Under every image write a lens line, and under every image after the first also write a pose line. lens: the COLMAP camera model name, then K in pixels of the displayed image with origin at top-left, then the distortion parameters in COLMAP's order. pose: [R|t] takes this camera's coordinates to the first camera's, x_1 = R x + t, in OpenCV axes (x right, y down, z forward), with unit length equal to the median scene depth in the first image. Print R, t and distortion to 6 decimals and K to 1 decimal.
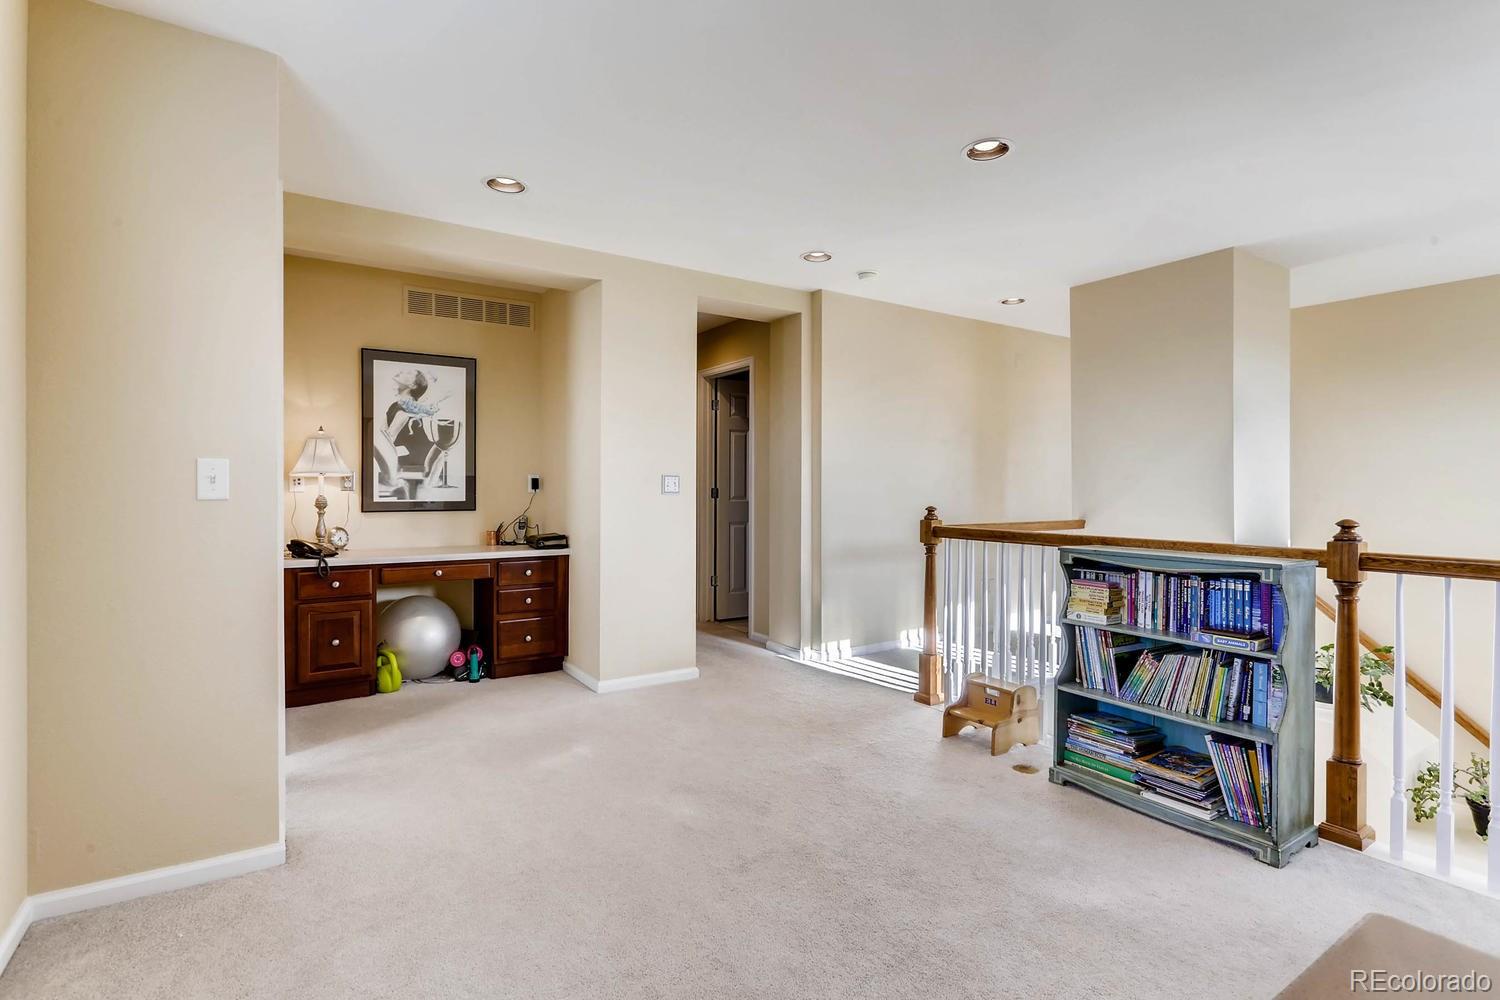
lens RADIAL K [[718.2, 0, 751.8], [0, 718.2, 491.2], [0, 0, 1]] dist [-0.002151, 0.001455]
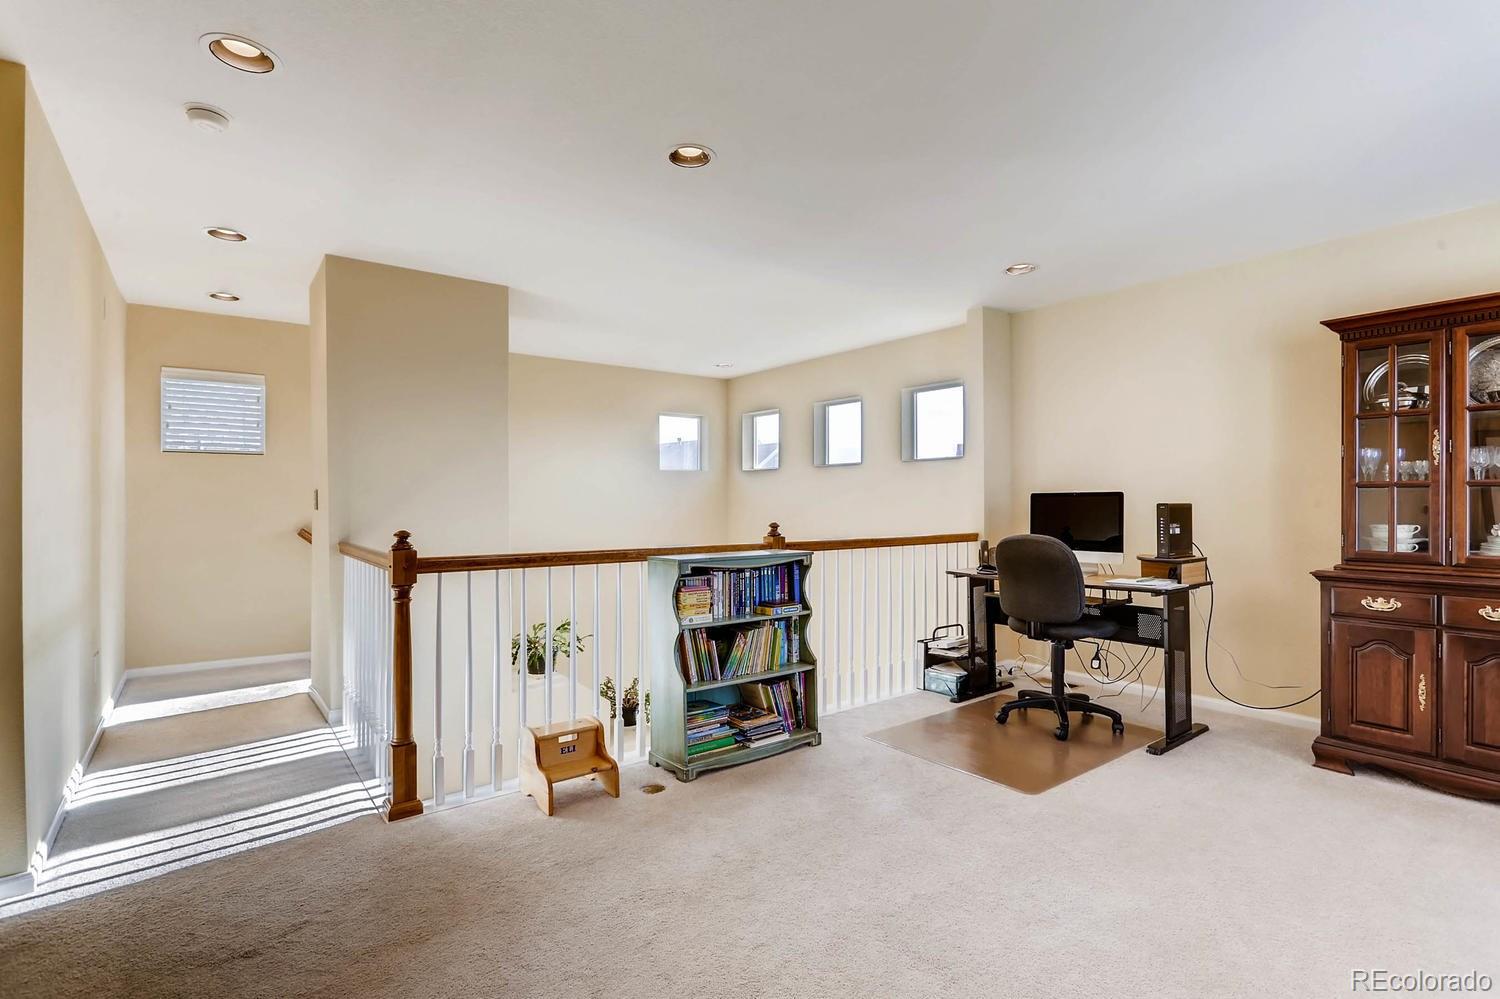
lens RADIAL K [[718.2, 0, 753.0], [0, 718.2, 503.1], [0, 0, 1]] dist [-0.002151, 0.001455]
pose [[-0.069052, -0.002634, 0.997610, -0.675191], [0.007932, 0.999963, 0.003190, -0.008055], [-0.997582, 0.008134, -0.069029, 1.024472]]
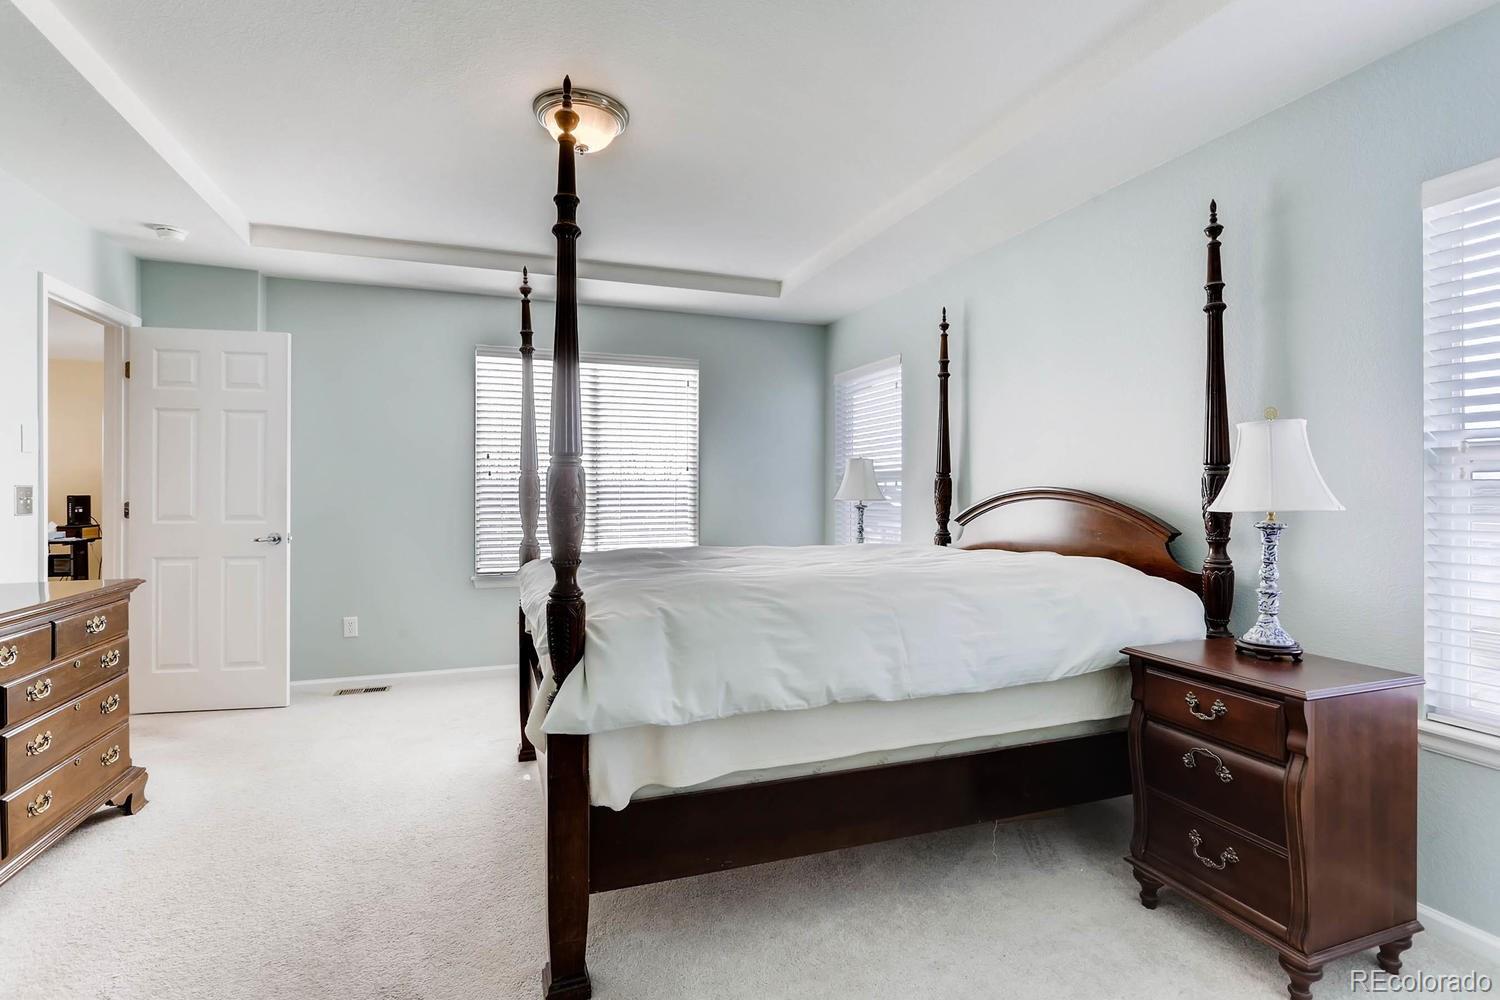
lens RADIAL K [[718.2, 0, 749.2], [0, 718.2, 493.8], [0, 0, 1]] dist [-0.002151, 0.001455]
pose [[-0.969569, -0.001801, 0.244812, -1.426523], [0.000661, 0.999950, 0.009972, -0.015682], [-0.244818, 0.009830, -0.969519, 1.481369]]
